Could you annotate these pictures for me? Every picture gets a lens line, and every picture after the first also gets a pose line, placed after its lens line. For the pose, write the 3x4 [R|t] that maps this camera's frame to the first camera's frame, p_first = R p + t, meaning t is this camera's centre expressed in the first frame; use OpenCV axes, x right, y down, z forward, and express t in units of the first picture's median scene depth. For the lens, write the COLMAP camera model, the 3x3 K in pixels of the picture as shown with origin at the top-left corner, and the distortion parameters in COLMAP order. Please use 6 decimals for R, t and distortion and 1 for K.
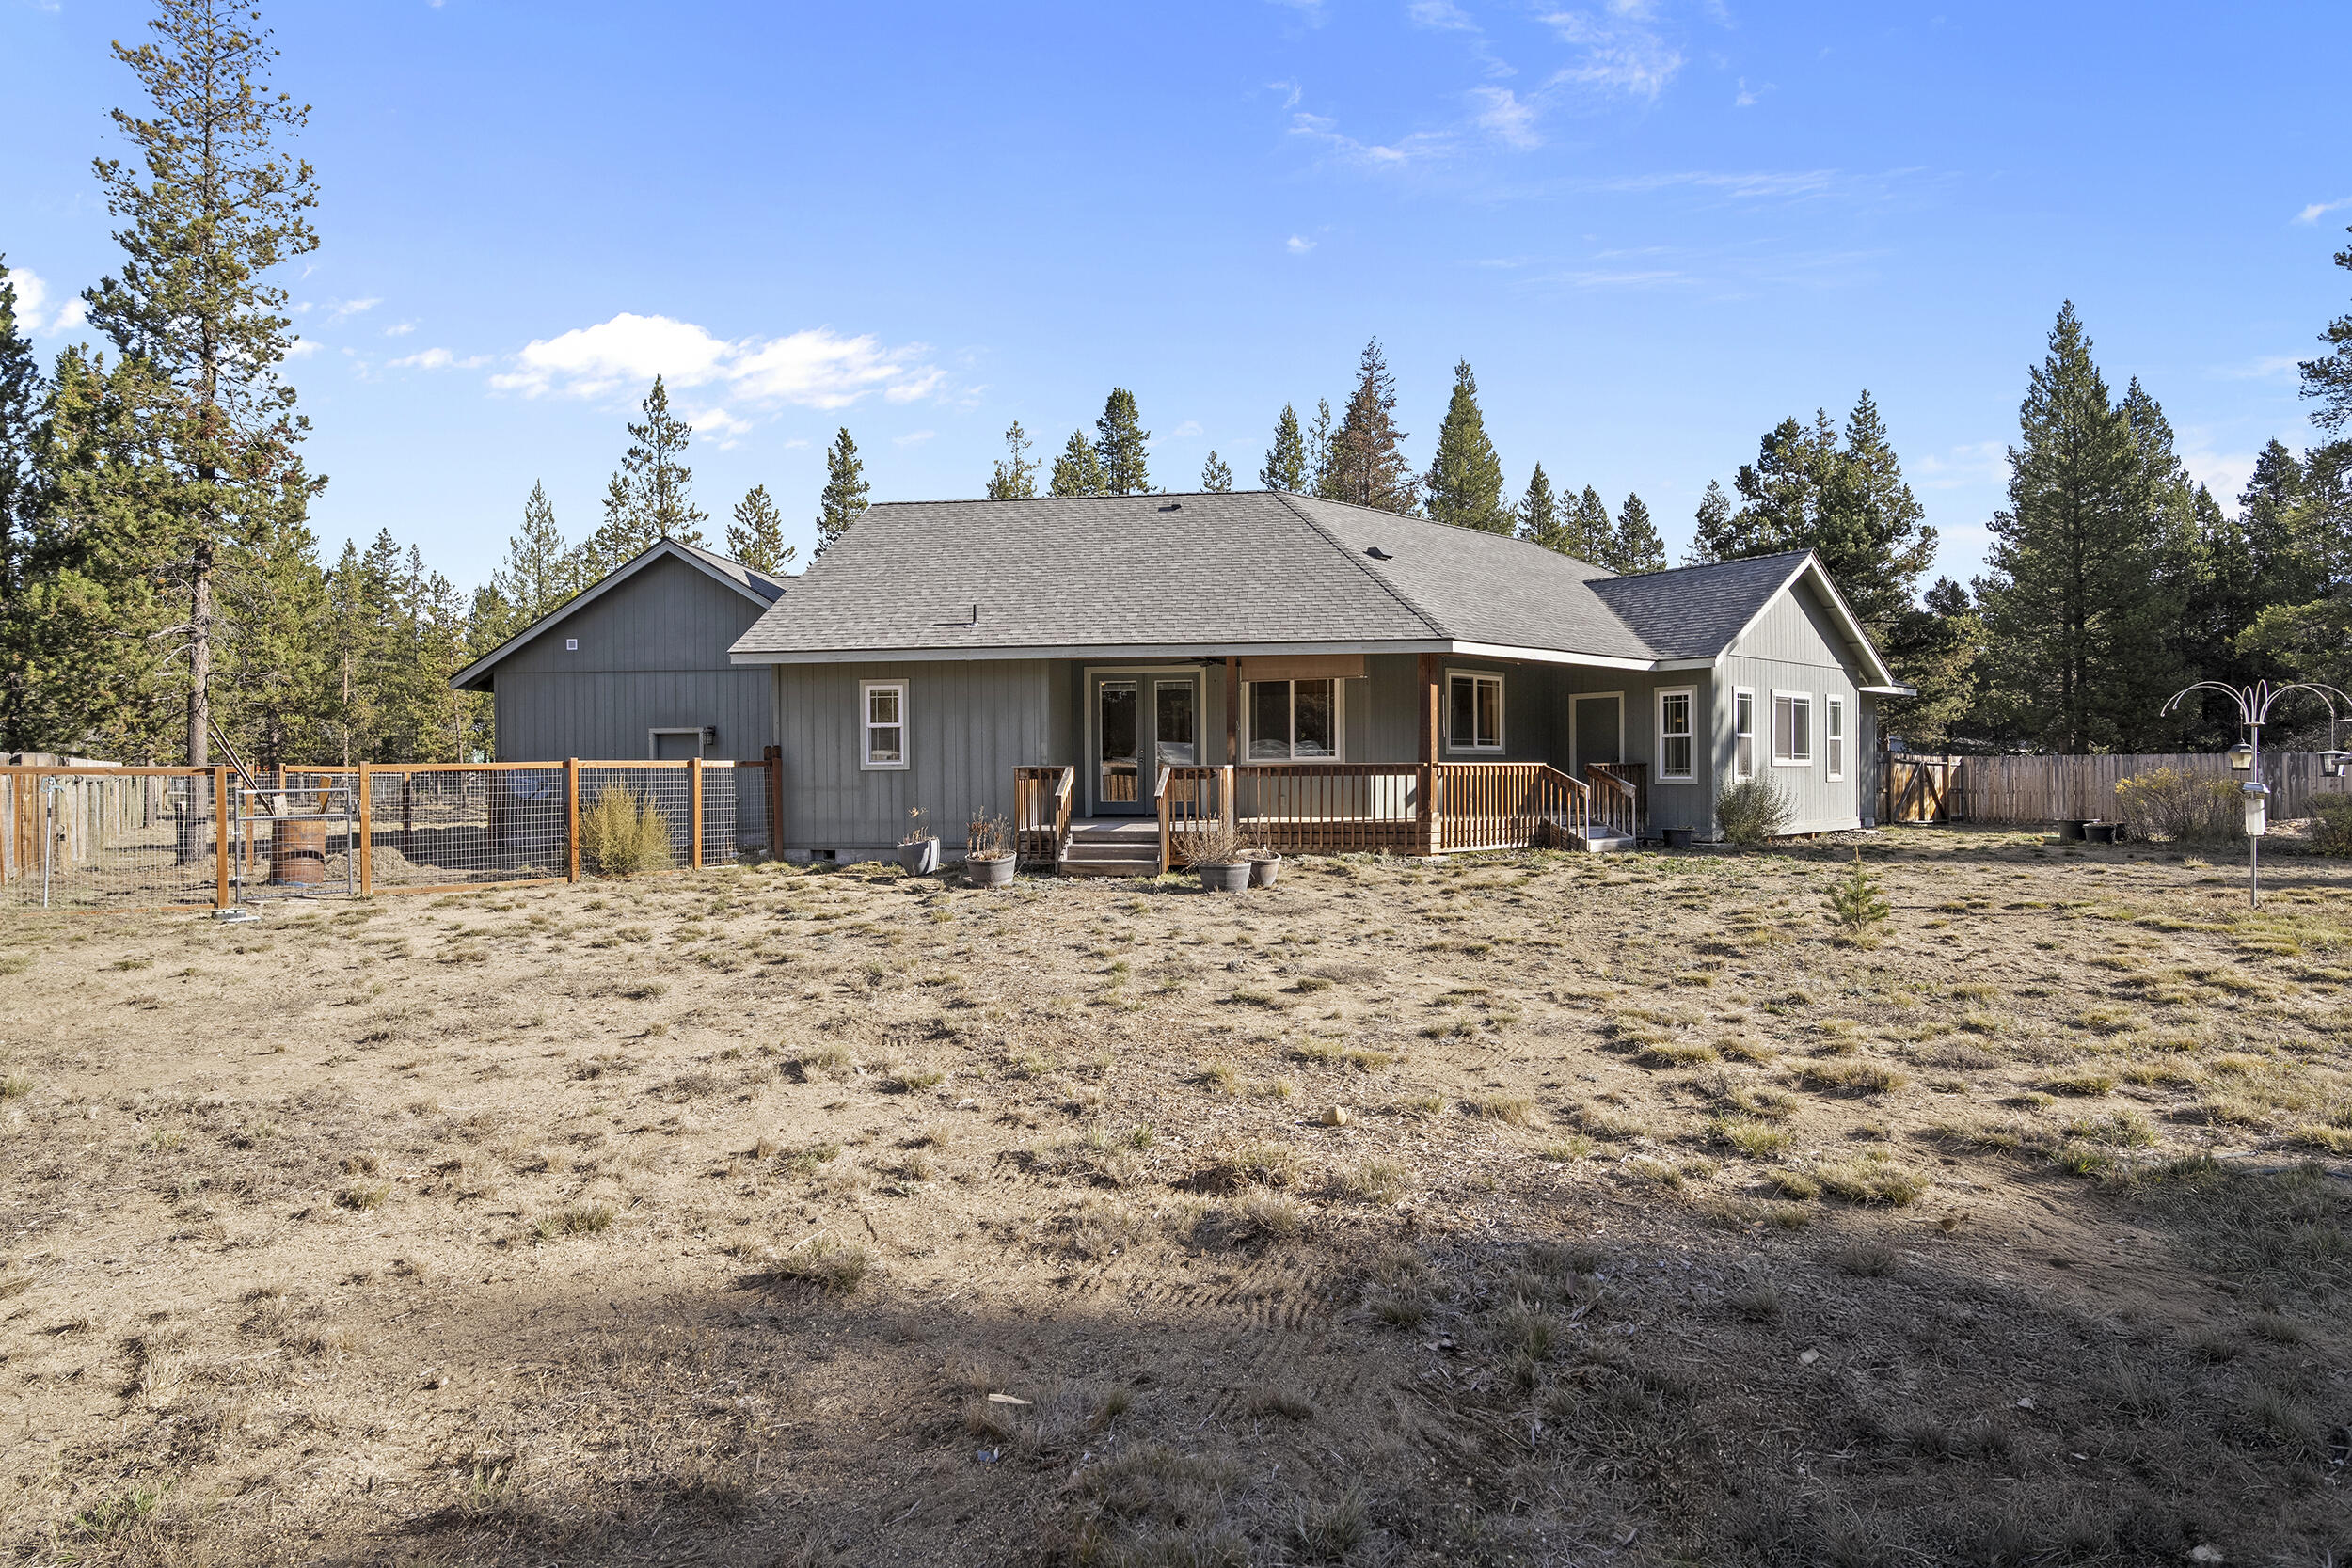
lens RADIAL K [[1192.8, 0, 1162.2], [0, 1192.8, 797.0], [0, 0, 1]] dist [-0.006133, -0.000577]
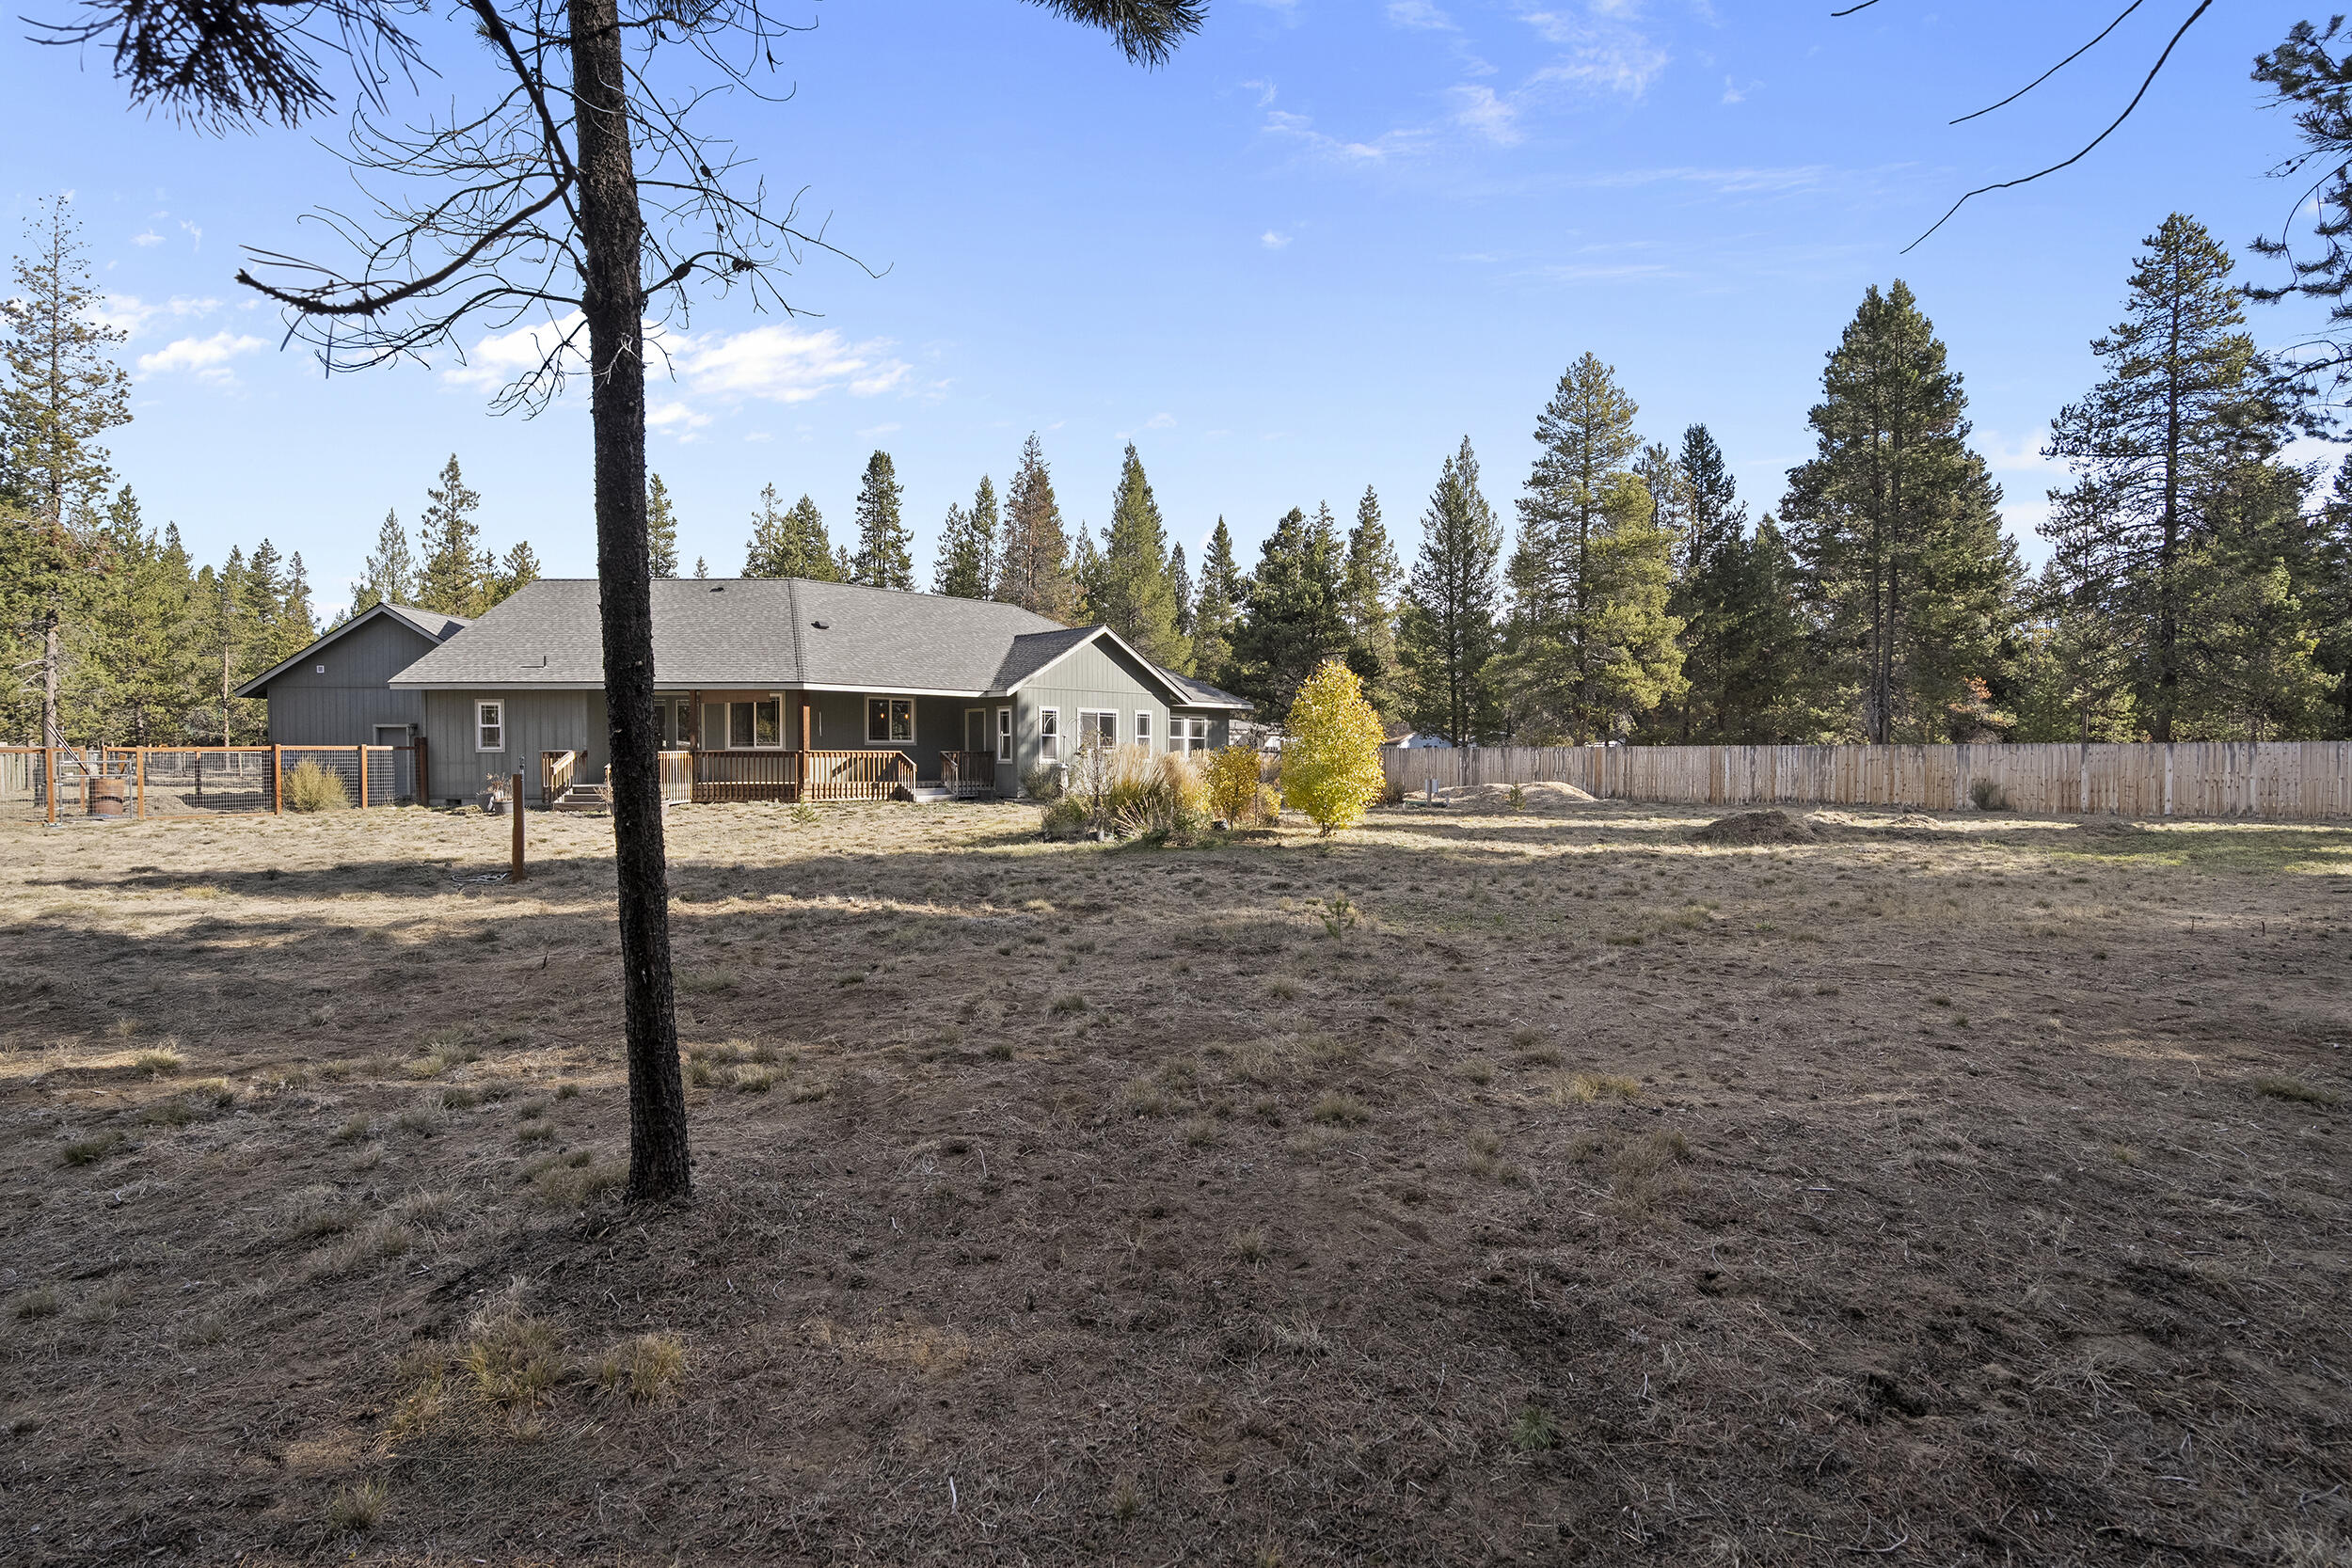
lens RADIAL K [[1083.6, 0, 1166.6], [0, 1083.6, 786.6], [0, 0, 1]] dist [-0.004405, 0.001320]
pose [[0.995670, 0.004385, 0.092855, 0.543849], [-0.005099, 0.999959, 0.007454, 0.009048], [-0.092819, -0.007895, 0.995652, -0.582145]]
